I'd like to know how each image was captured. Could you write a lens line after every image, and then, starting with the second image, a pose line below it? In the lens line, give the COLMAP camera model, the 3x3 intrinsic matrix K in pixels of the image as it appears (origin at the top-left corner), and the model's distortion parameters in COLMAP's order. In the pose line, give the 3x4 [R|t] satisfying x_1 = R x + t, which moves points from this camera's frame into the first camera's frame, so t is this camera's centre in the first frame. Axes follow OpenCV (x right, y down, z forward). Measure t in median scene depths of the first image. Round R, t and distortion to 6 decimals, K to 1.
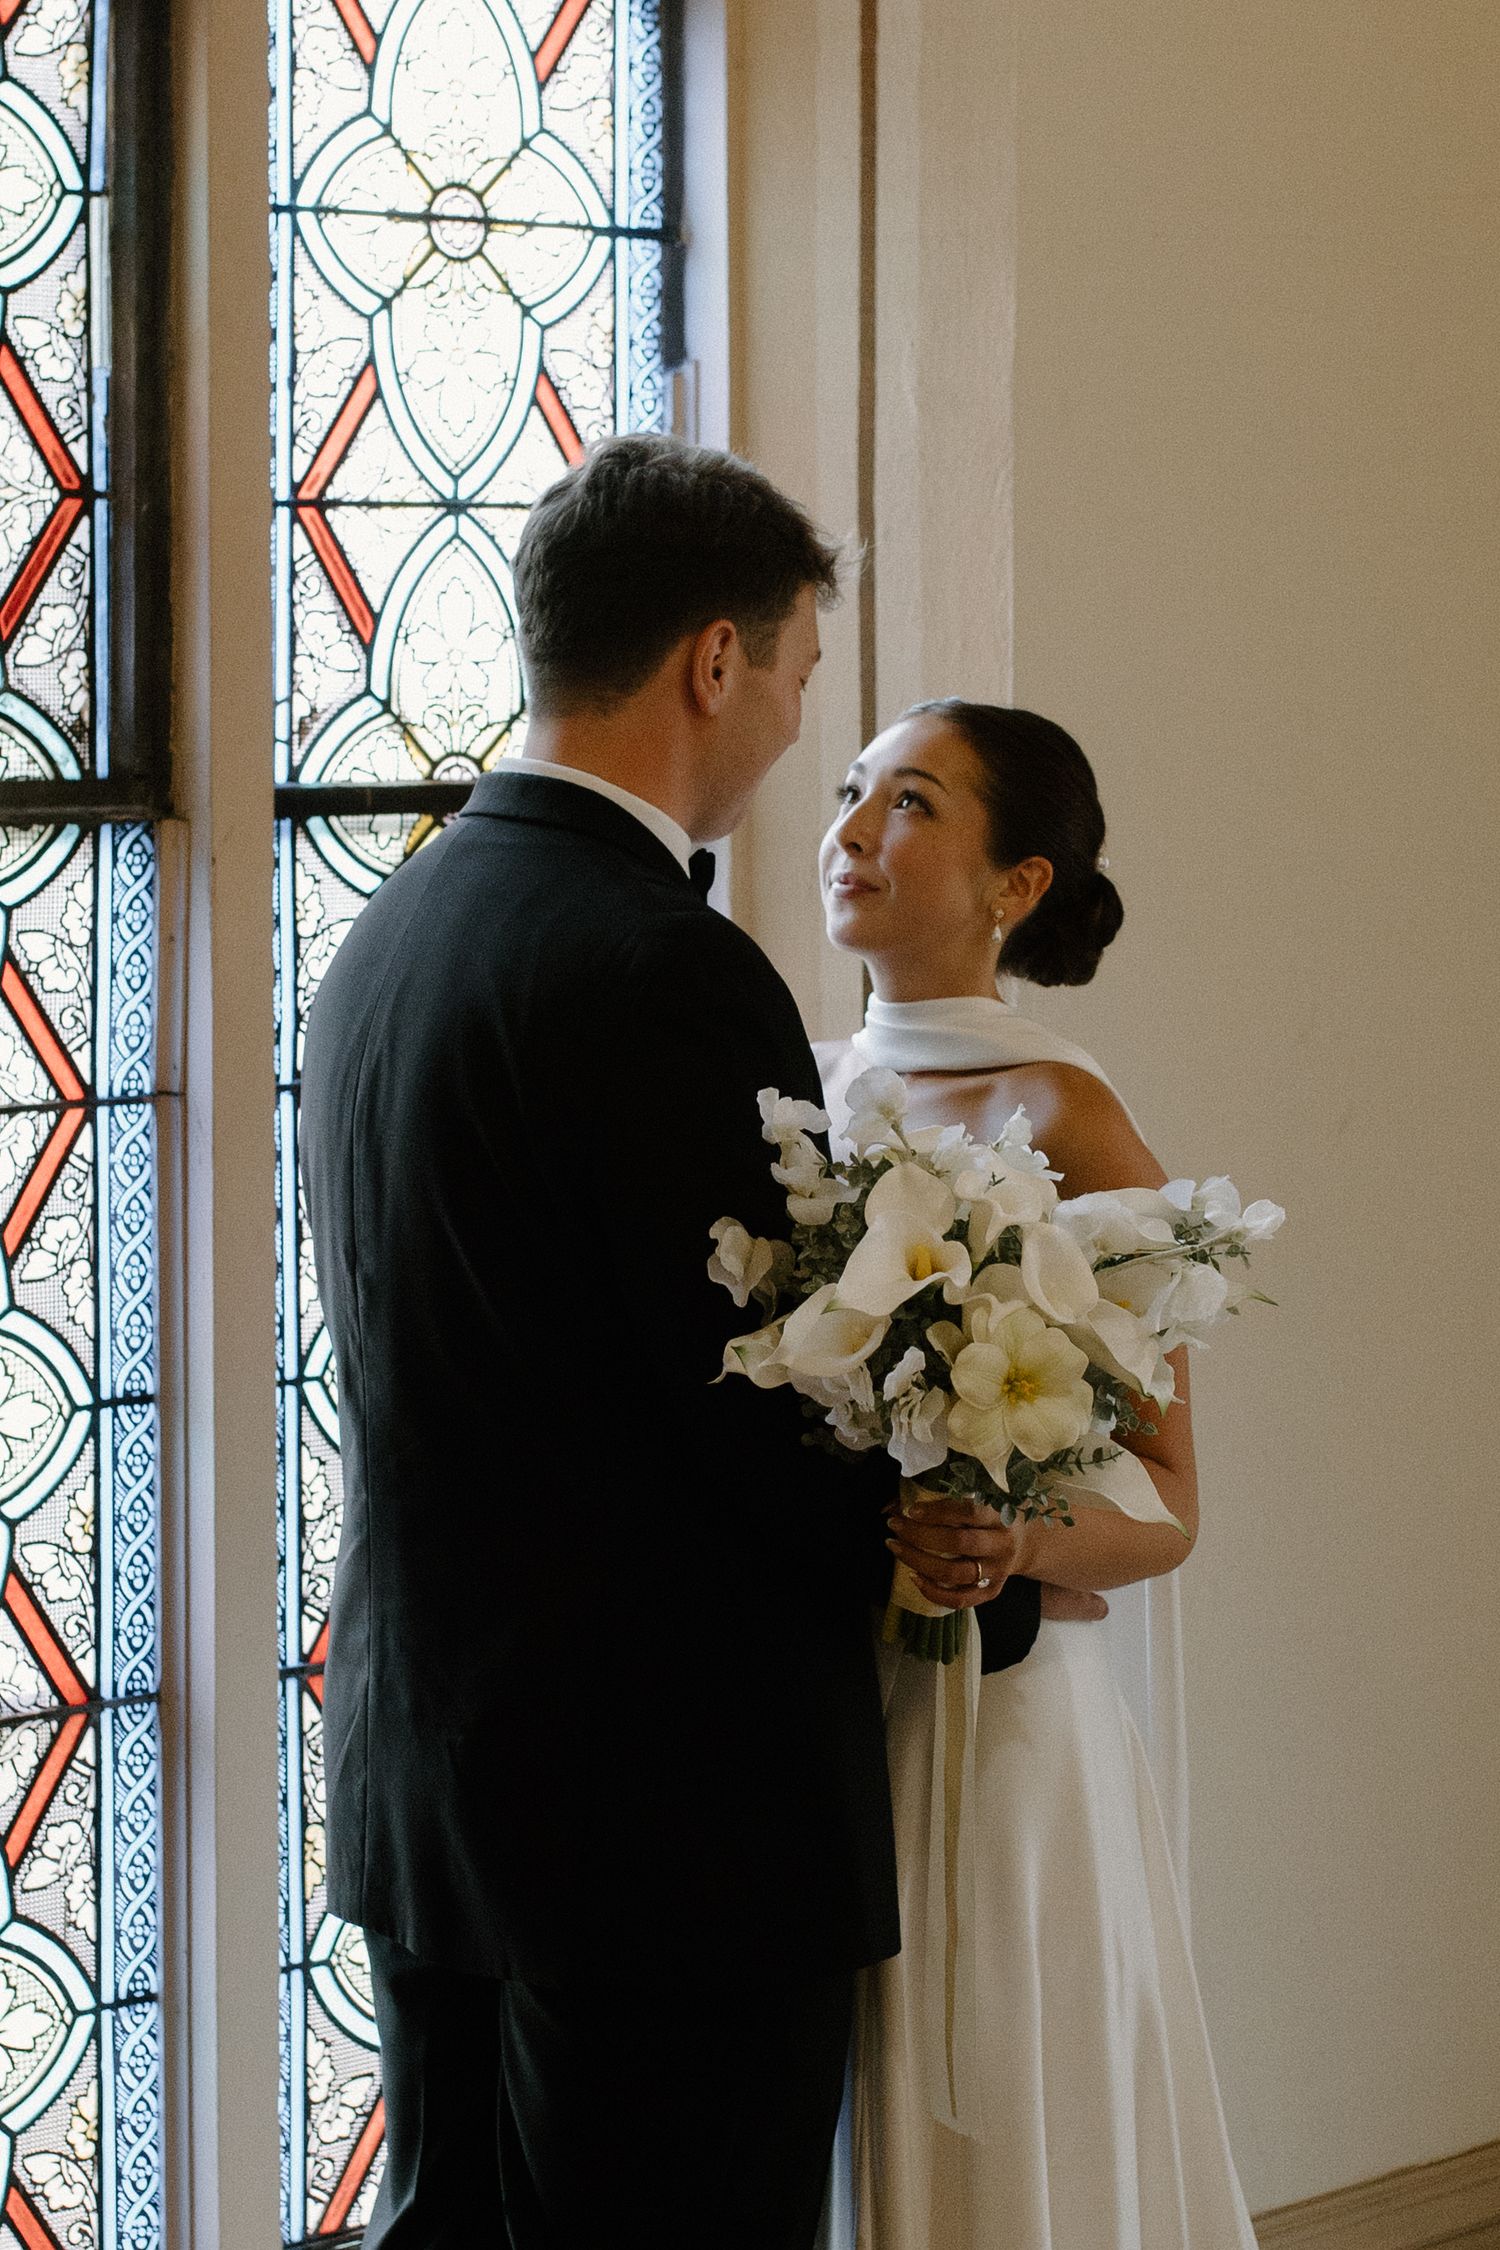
lens RADIAL K [[2727.6, 0, 750.0], [0, 2727.6, 1125.0], [0, 0, 1]] dist [-0.016253, 0.005051]
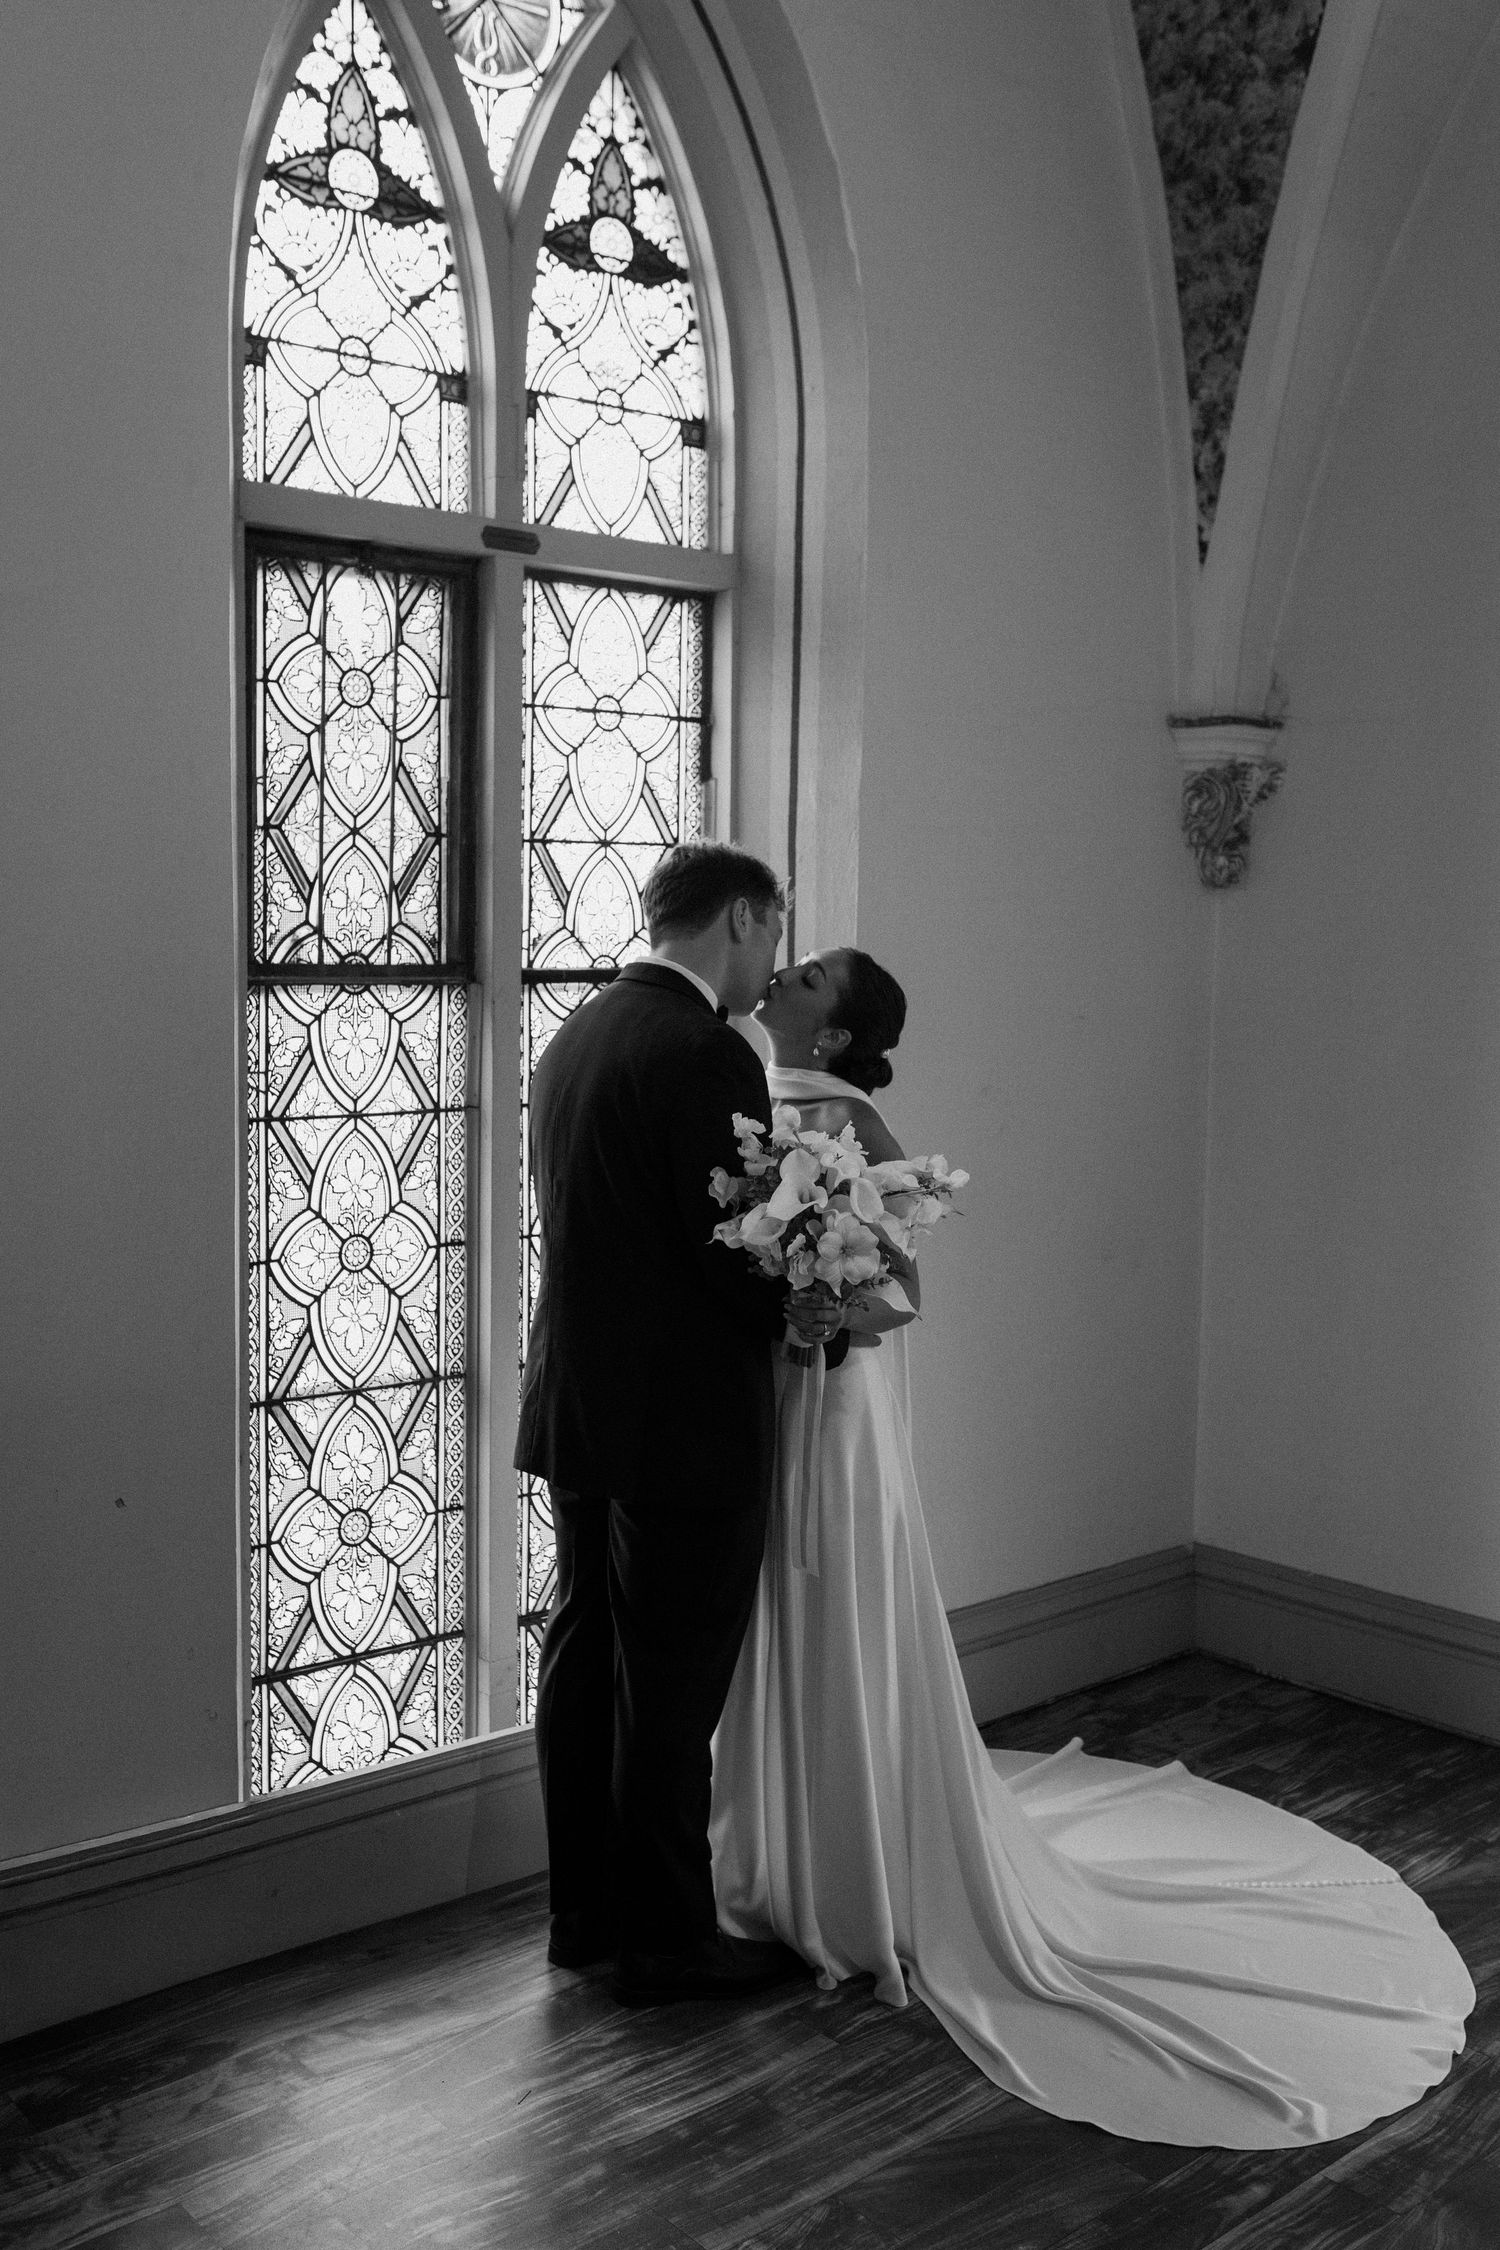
lens RADIAL K [[2727.6, 0, 750.0], [0, 2727.6, 1125.0], [0, 0, 1]] dist [-0.016253, 0.005051]
pose [[0.999805, 0.019399, -0.003682, 0.021340], [-0.019005, 0.996025, 0.087025, -0.194683], [0.005355, -0.086938, 0.996199, -1.214005]]
